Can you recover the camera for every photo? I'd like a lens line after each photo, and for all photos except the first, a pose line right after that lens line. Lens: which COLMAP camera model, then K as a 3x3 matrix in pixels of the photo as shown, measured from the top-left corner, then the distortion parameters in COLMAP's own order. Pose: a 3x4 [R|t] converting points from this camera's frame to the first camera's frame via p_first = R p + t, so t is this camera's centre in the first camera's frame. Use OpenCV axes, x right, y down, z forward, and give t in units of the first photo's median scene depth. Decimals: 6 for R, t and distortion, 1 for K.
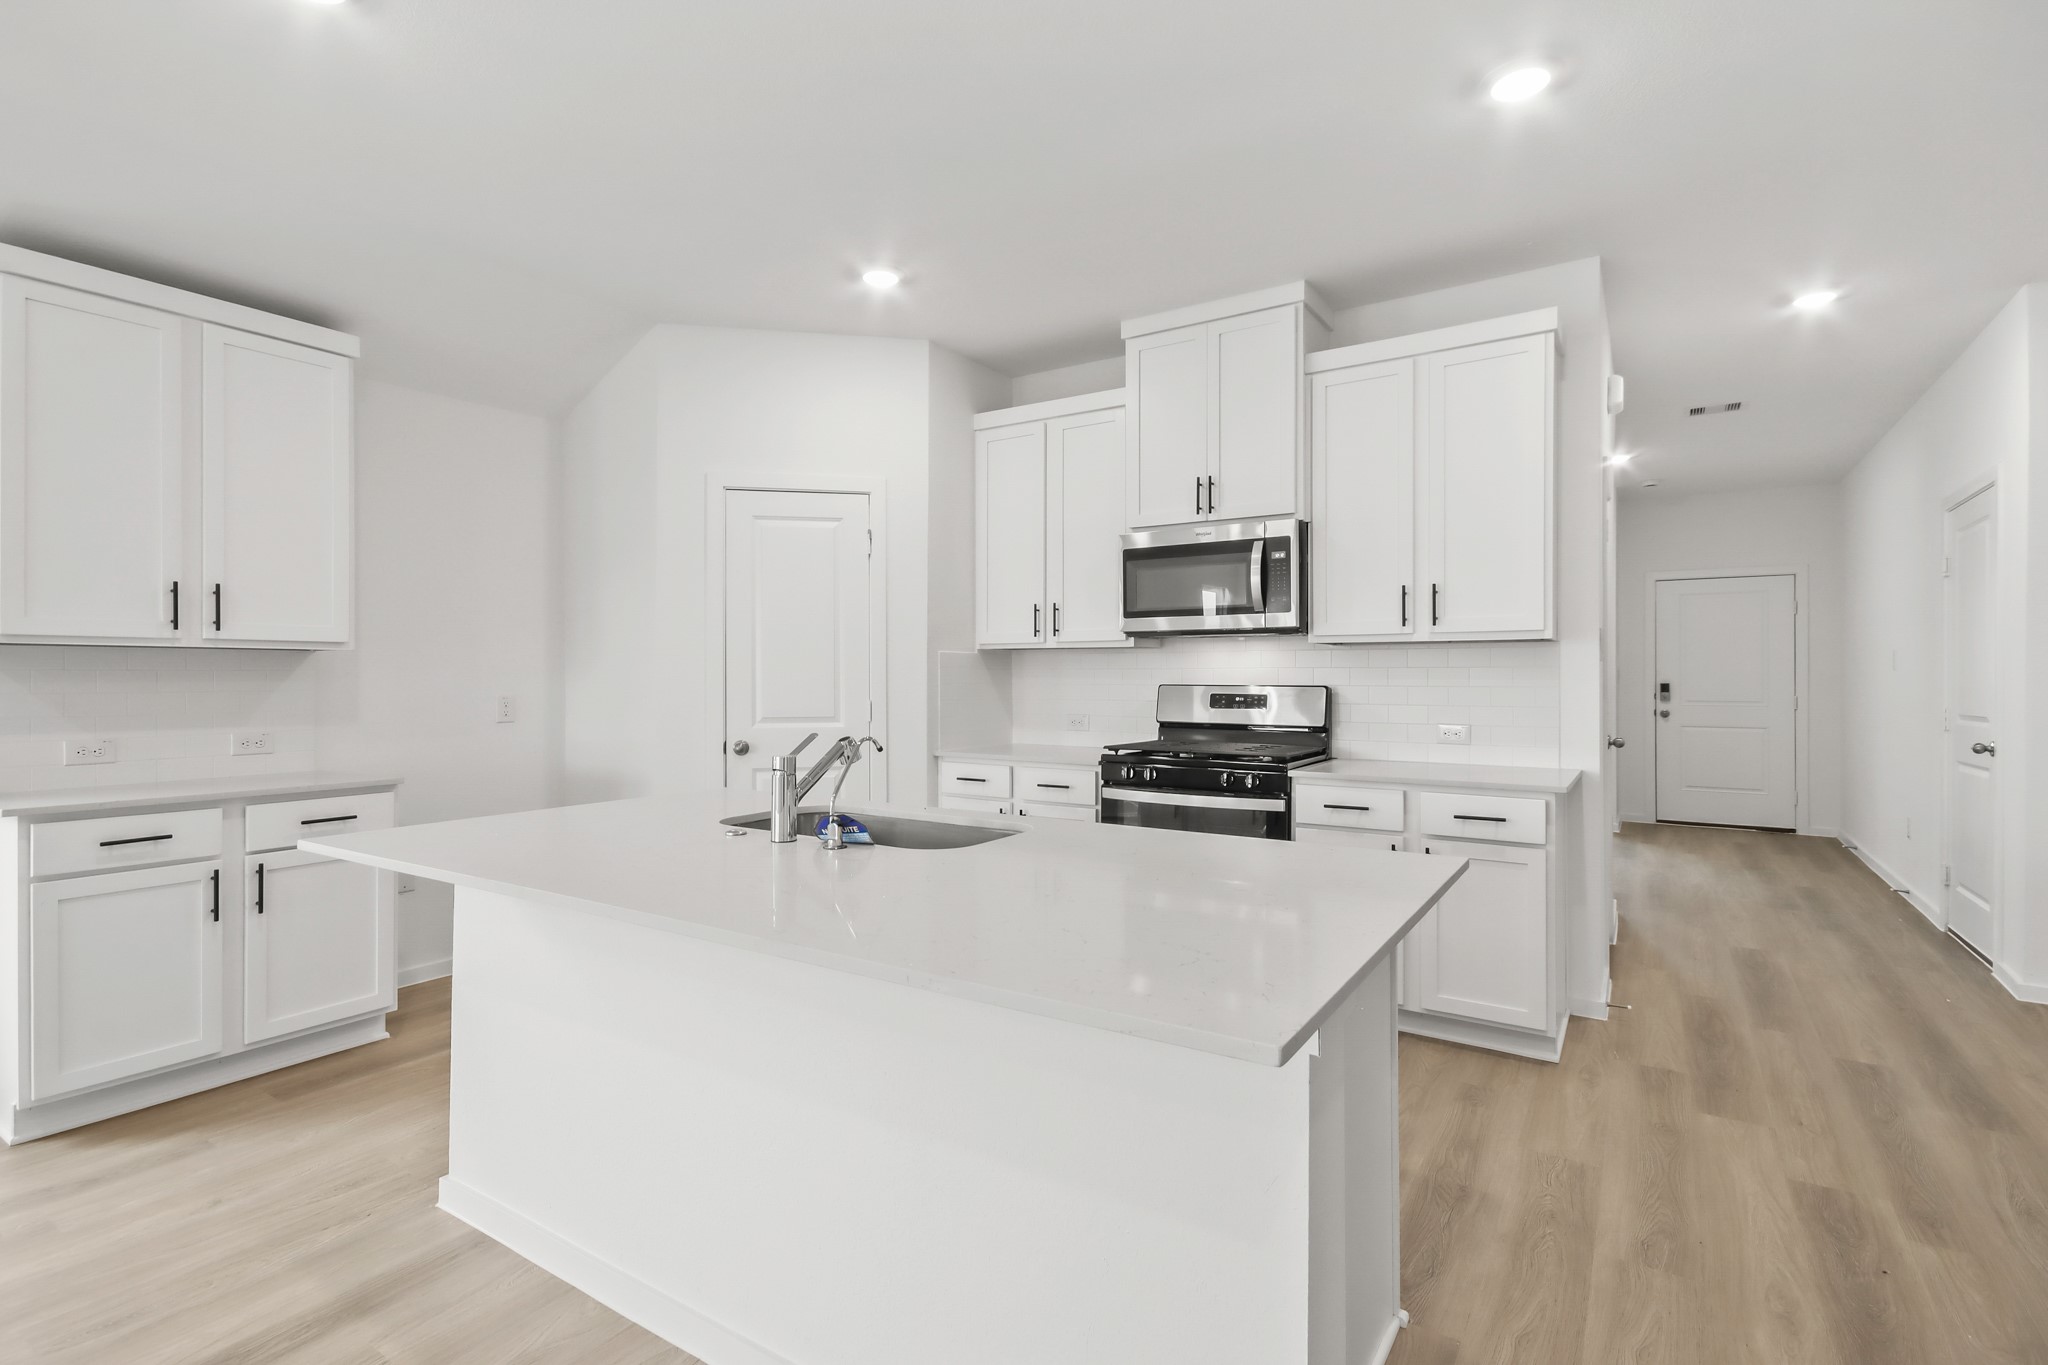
lens RADIAL K [[967.5, 0, 1006.3], [0, 967.5, 672.5], [0, 0, 1]] dist [0.037157, -0.023810]
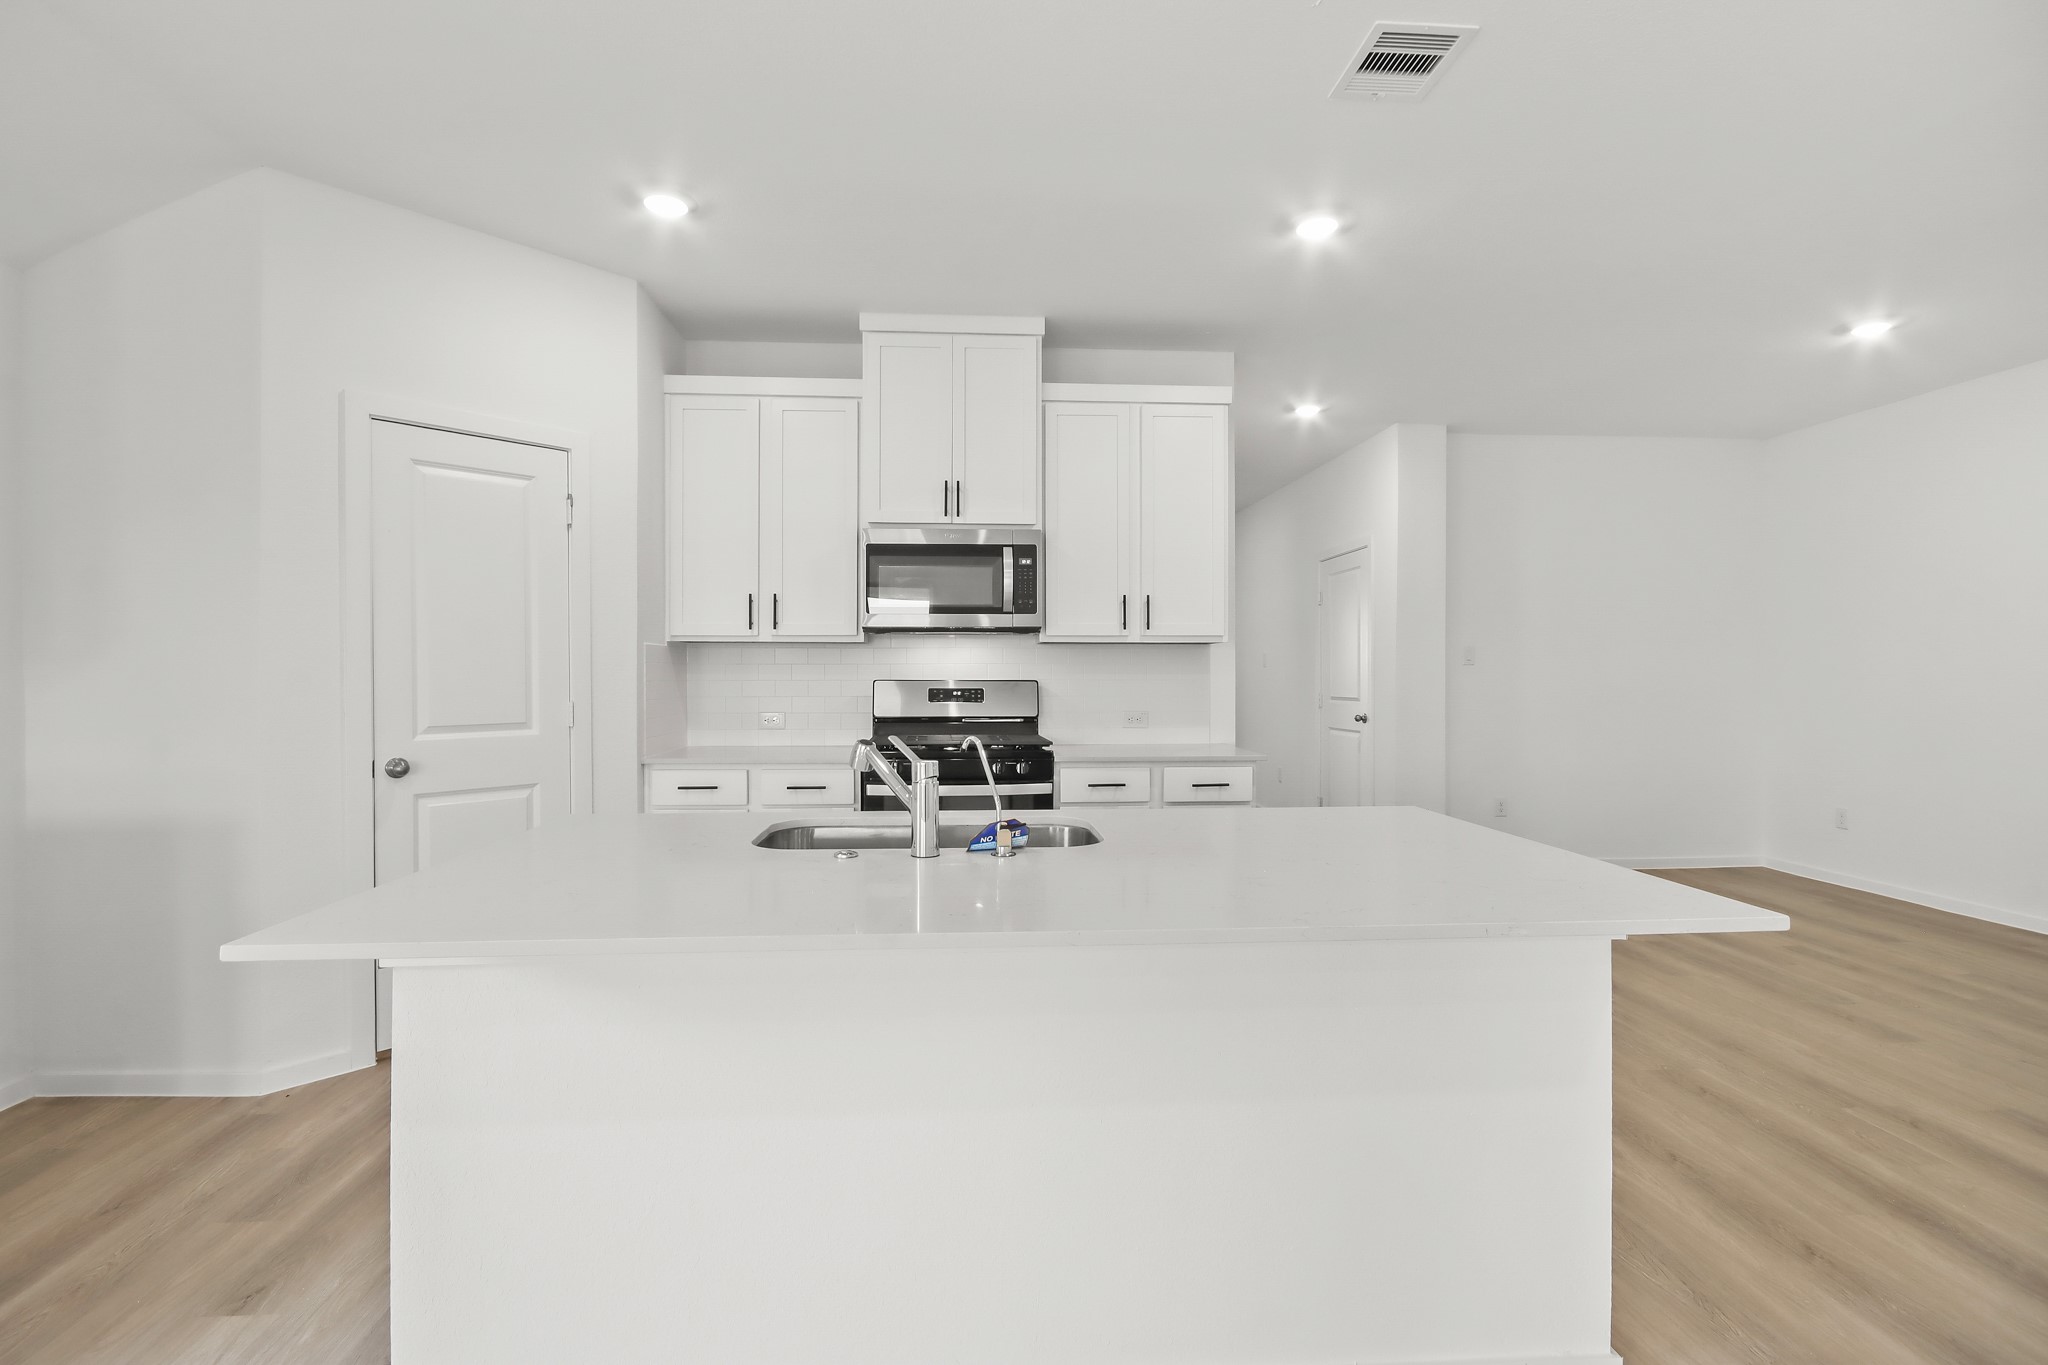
lens RADIAL K [[976.1, 0, 1022.9], [0, 976.1, 669.7], [0, 0, 1]] dist [-0.002469, -0.001008]
pose [[0.794395, 0.000768, 0.607401, -0.367633], [-0.002375, 0.999995, 0.001841, -0.000463], [-0.607397, -0.002905, 0.794393, 0.116807]]
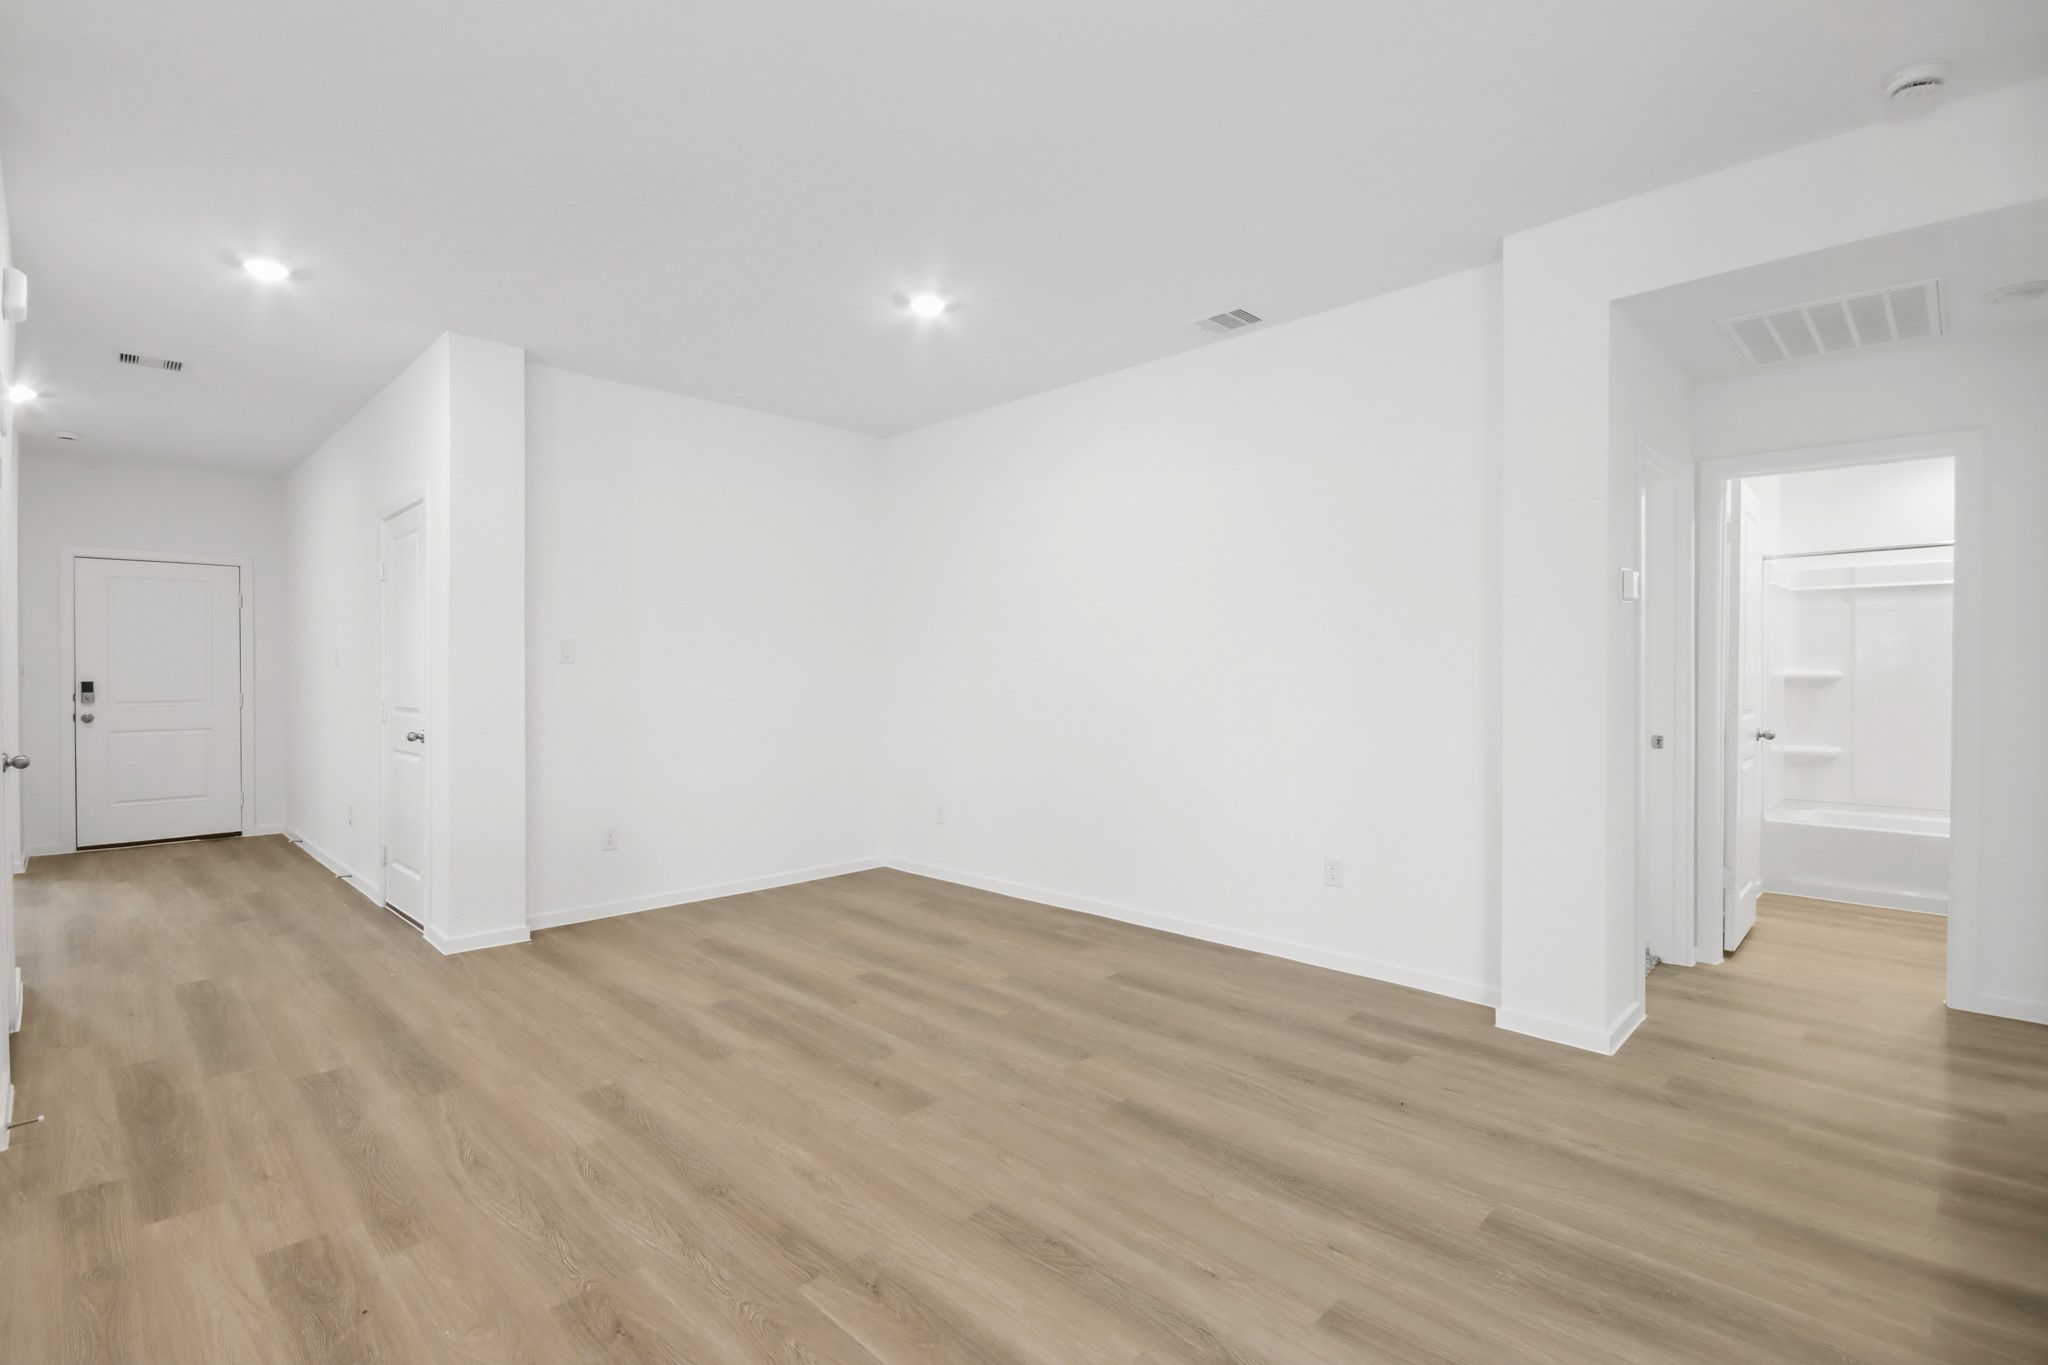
lens RADIAL K [[967.5, 0, 1006.3], [0, 967.5, 672.5], [0, 0, 1]] dist [0.037157, -0.023810]
pose [[0.222693, -0.006099, 0.974870, 0.064543], [0.000377, 0.999981, 0.006170, -0.002130], [-0.974889, -0.001007, 0.222691, 0.100588]]
